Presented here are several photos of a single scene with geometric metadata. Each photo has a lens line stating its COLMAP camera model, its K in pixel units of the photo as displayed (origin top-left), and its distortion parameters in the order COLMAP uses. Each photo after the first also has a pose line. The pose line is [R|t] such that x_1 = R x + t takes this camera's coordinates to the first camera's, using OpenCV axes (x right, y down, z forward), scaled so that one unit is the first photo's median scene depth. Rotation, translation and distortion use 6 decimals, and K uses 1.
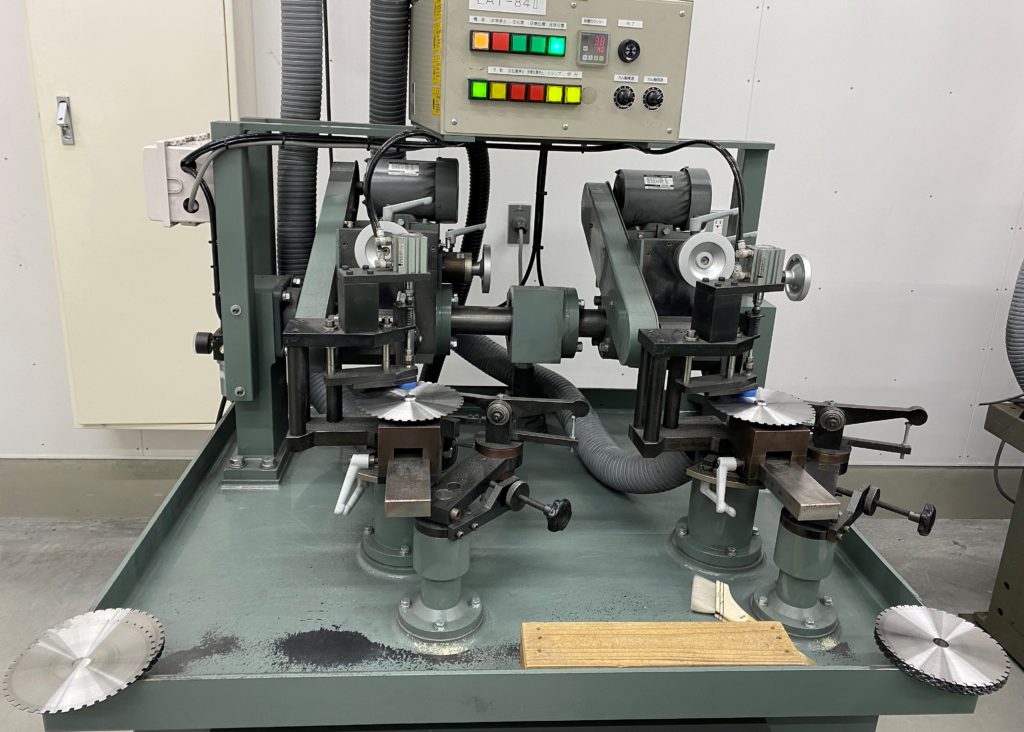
lens RADIAL K [[915.2, 0, 512.0], [0, 915.2, 366.0], [0, 0, 1]] dist [0.000522, -0.005393]
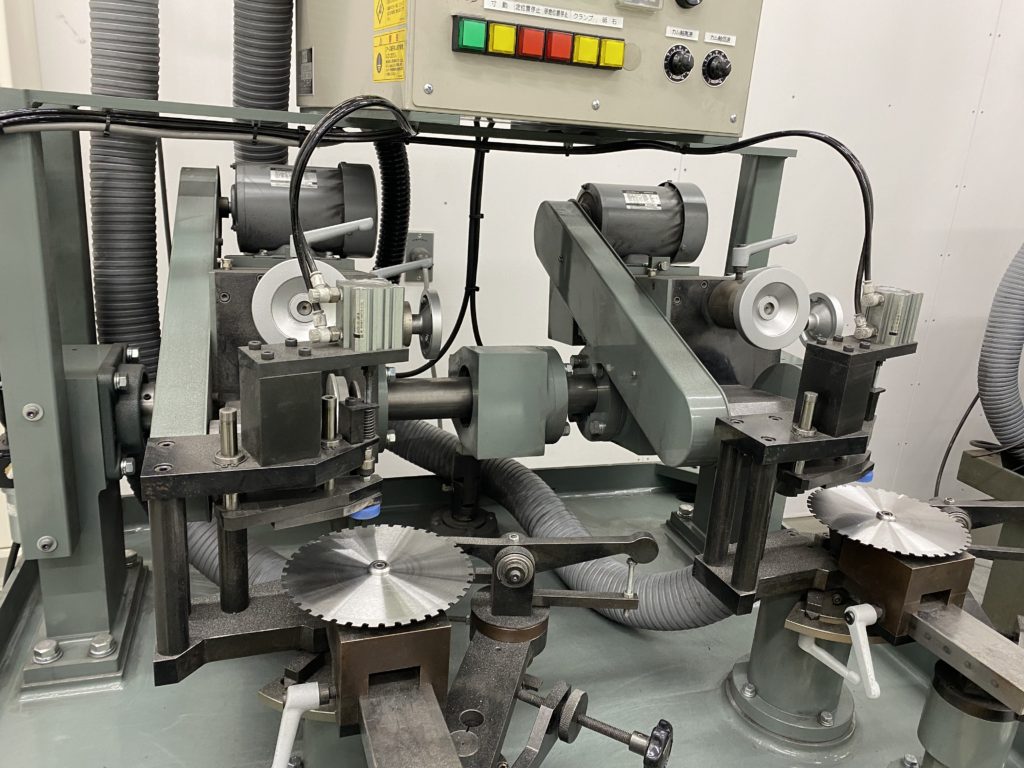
lens RADIAL K [[837.5, 0, 512.0], [0, 837.5, 384.0], [0, 0, 1]] dist [-0.014118, 0.003692]
pose [[0.969927, -0.048587, 0.238496, -0.128576], [0.048180, 0.998810, 0.007542, -0.067645], [-0.238578, 0.004175, 0.971114, 0.402552]]
